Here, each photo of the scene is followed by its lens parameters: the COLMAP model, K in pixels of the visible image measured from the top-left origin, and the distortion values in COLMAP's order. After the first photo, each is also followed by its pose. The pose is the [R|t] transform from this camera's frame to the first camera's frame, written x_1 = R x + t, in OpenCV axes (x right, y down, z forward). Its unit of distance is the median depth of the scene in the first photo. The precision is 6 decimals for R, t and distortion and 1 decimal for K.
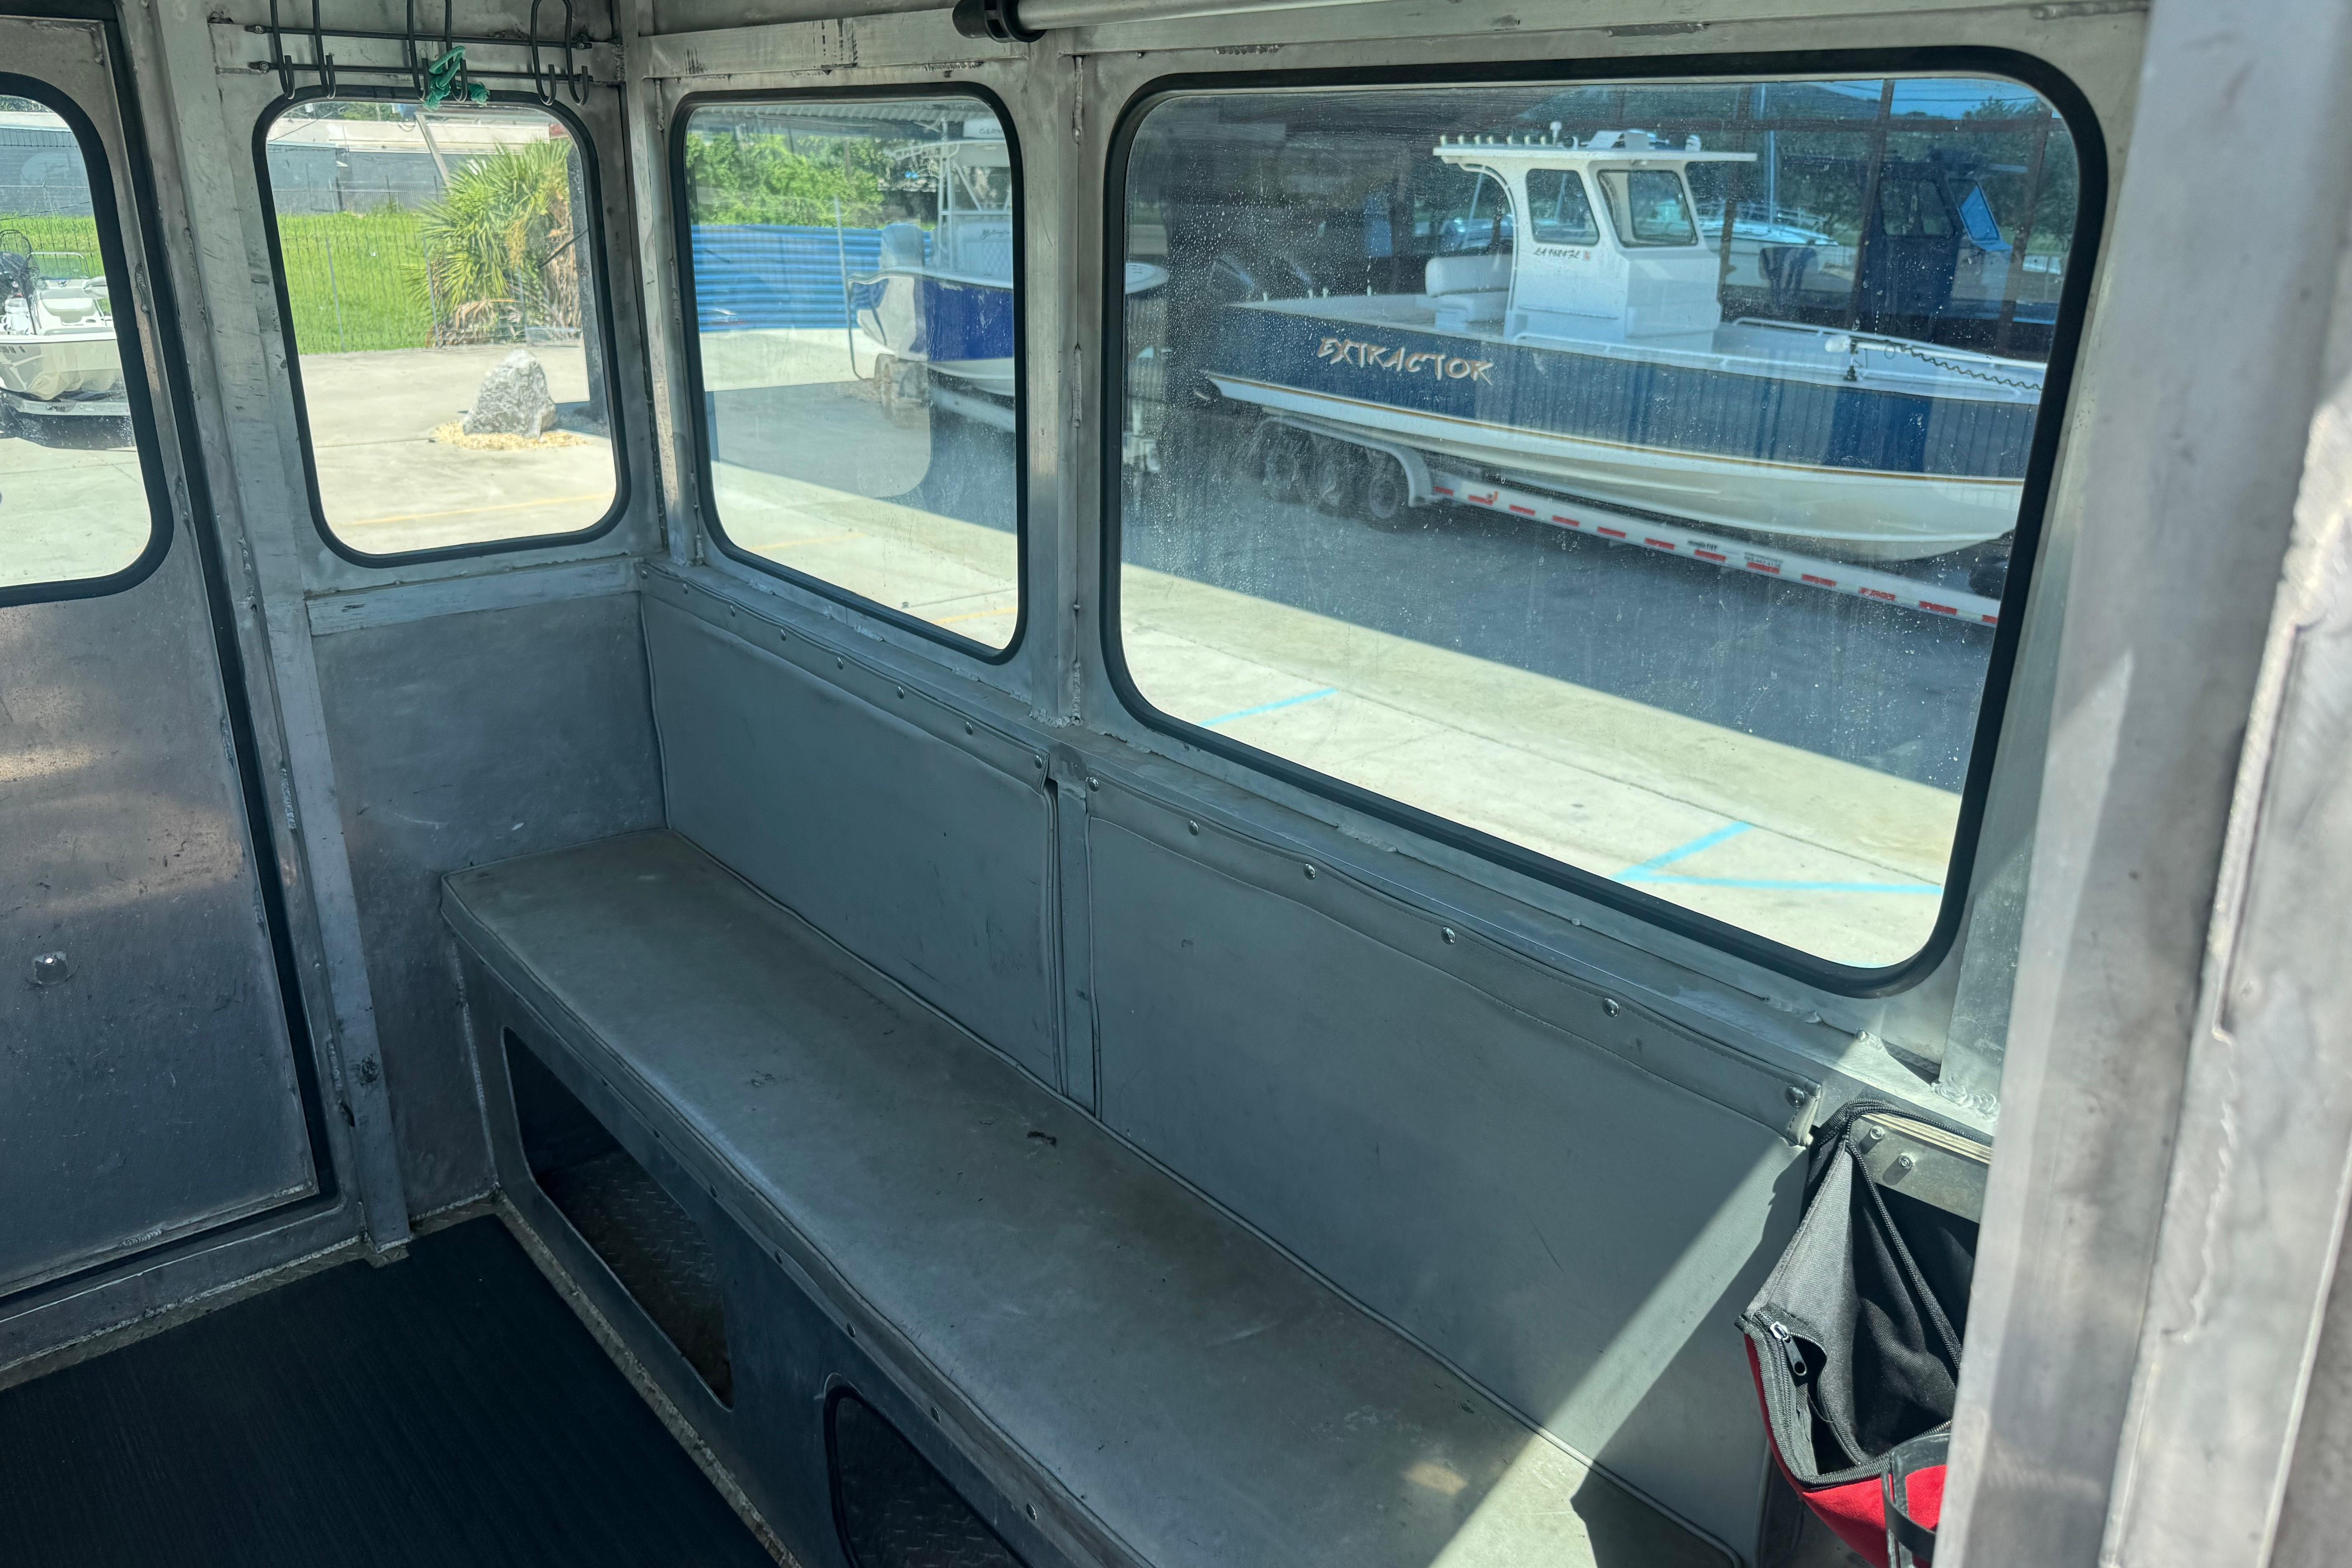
lens RADIAL K [[1679.6, 0, 1191.5], [0, 1679.6, 774.6], [0, 0, 1]] dist [0.019051, -0.009442]
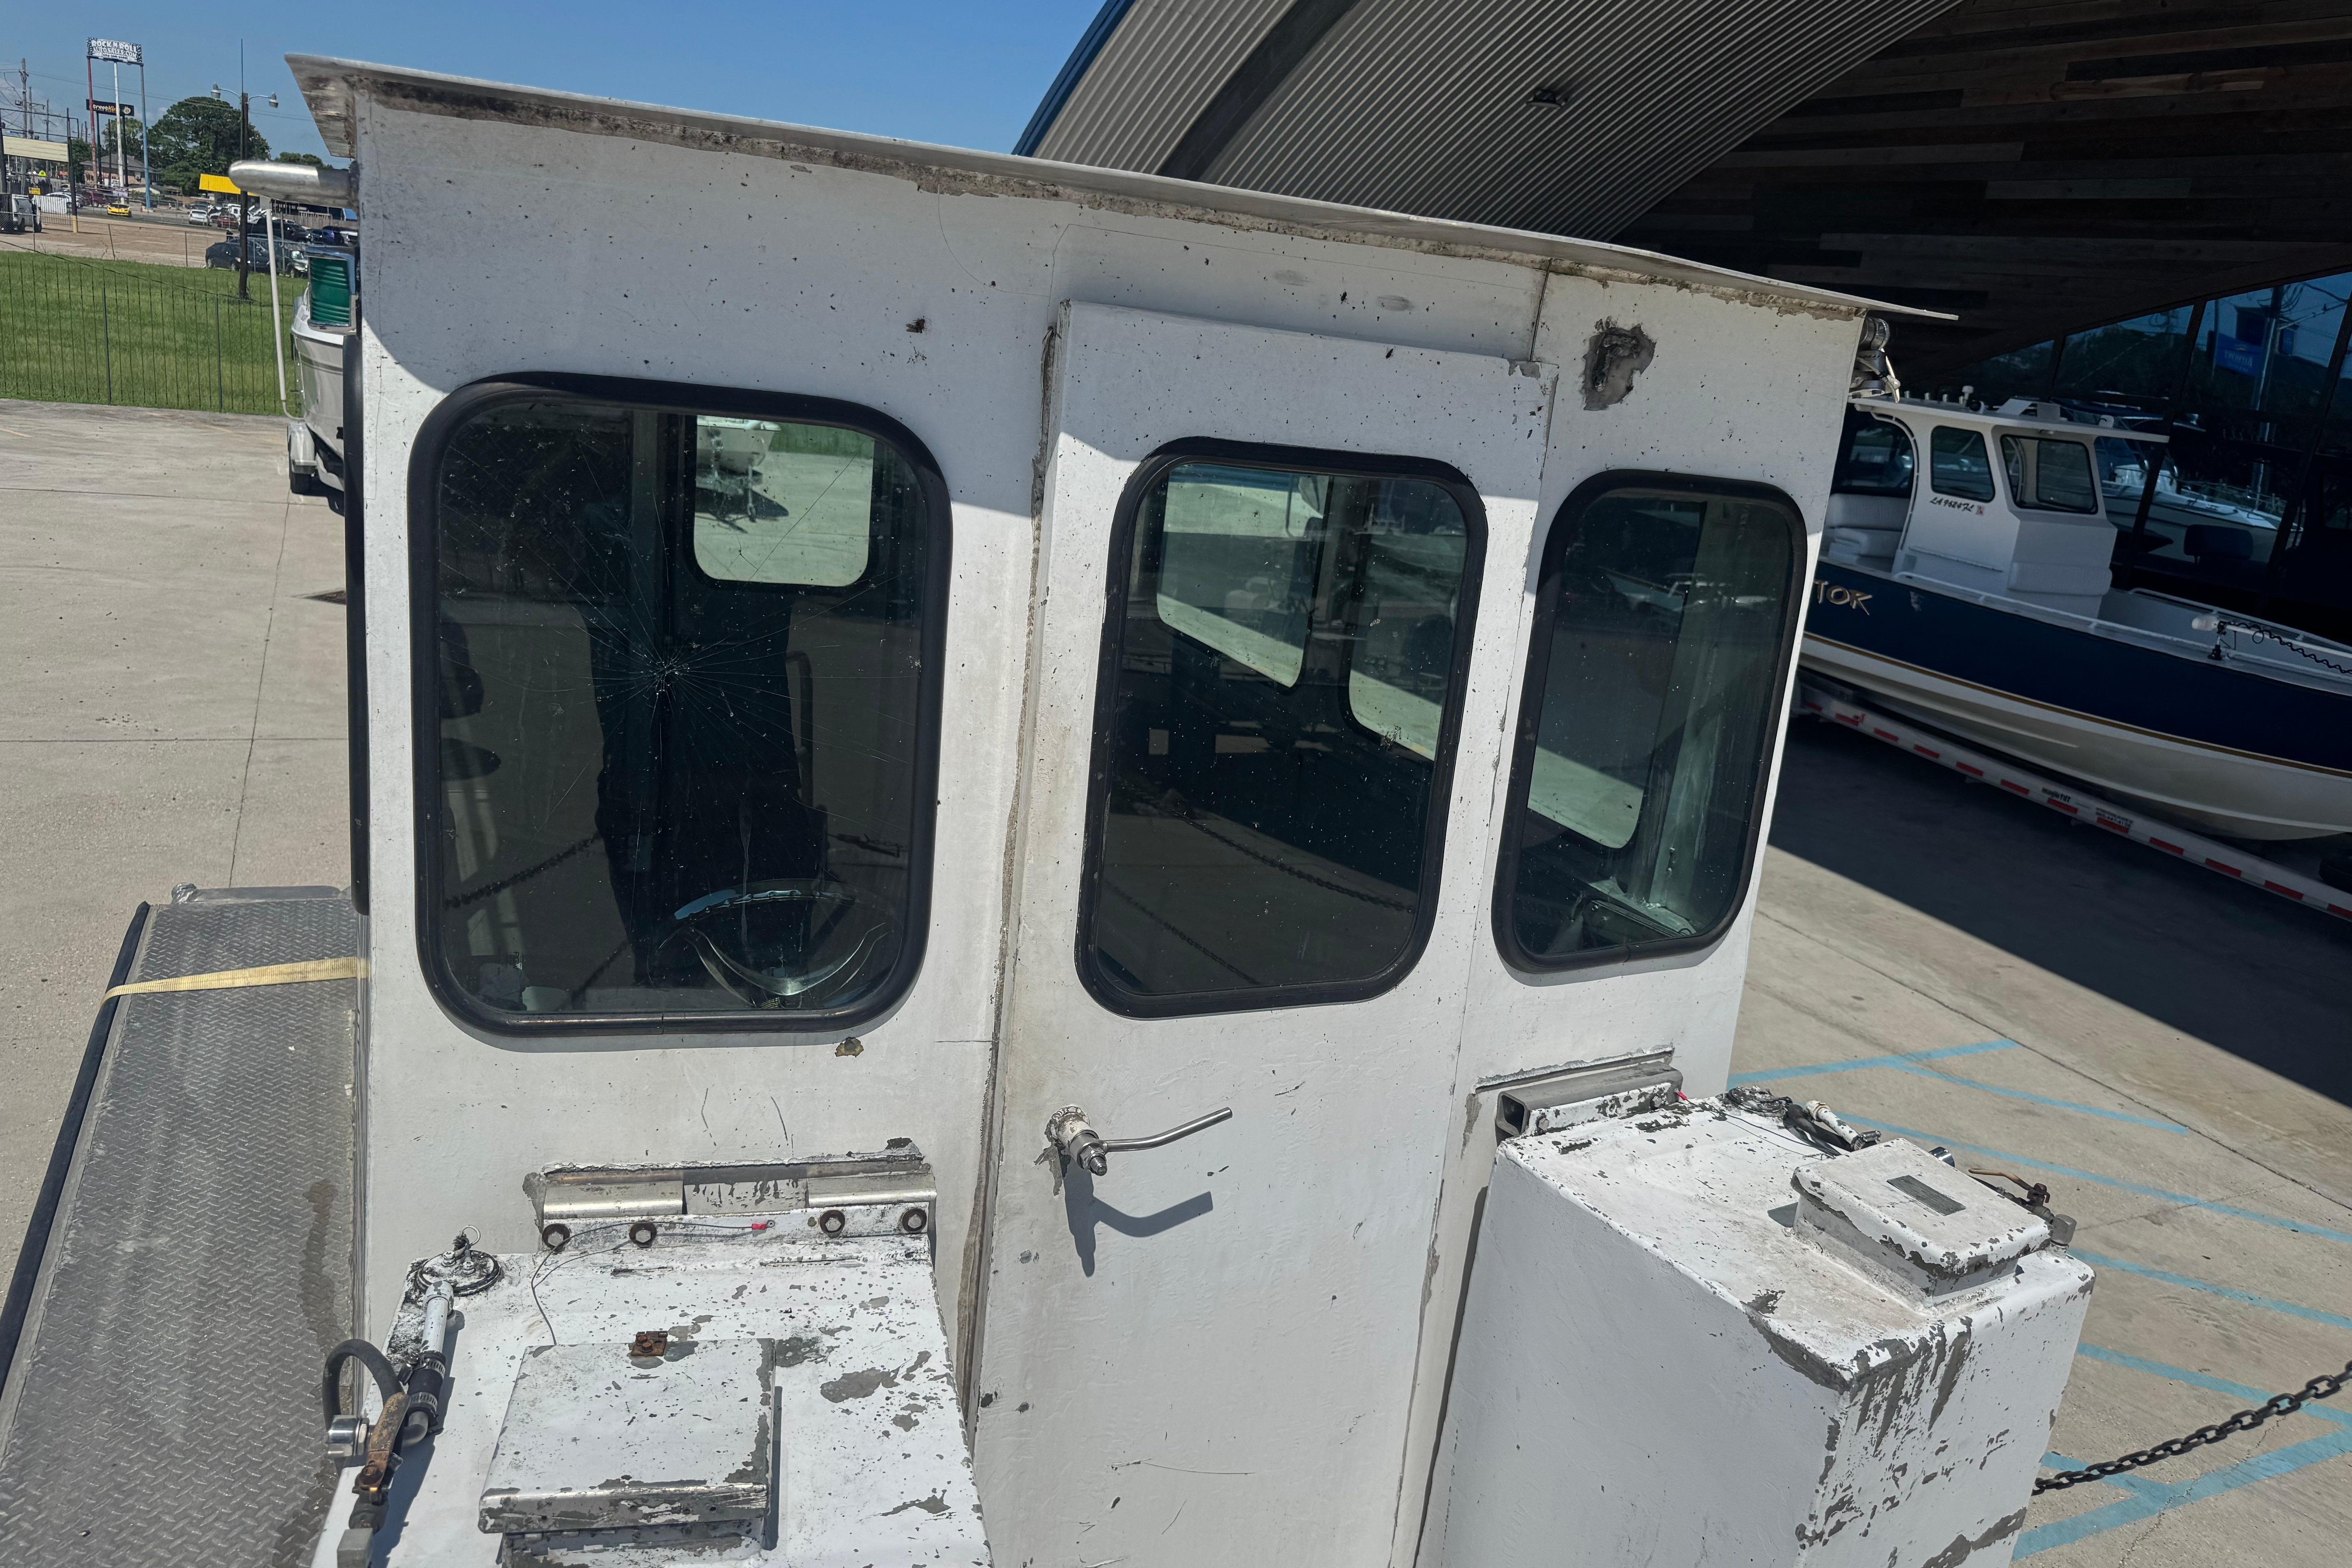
lens RADIAL K [[1679.6, 0, 1168.6], [0, 1679.6, 780.8], [0, 0, 1]] dist [0.019051, -0.009442]
pose [[0.953892, 0.169221, -0.247898, 0.165449], [-0.191175, 0.979255, -0.067164, 0.128883], [0.231390, 0.111459, 0.966455, -0.573580]]
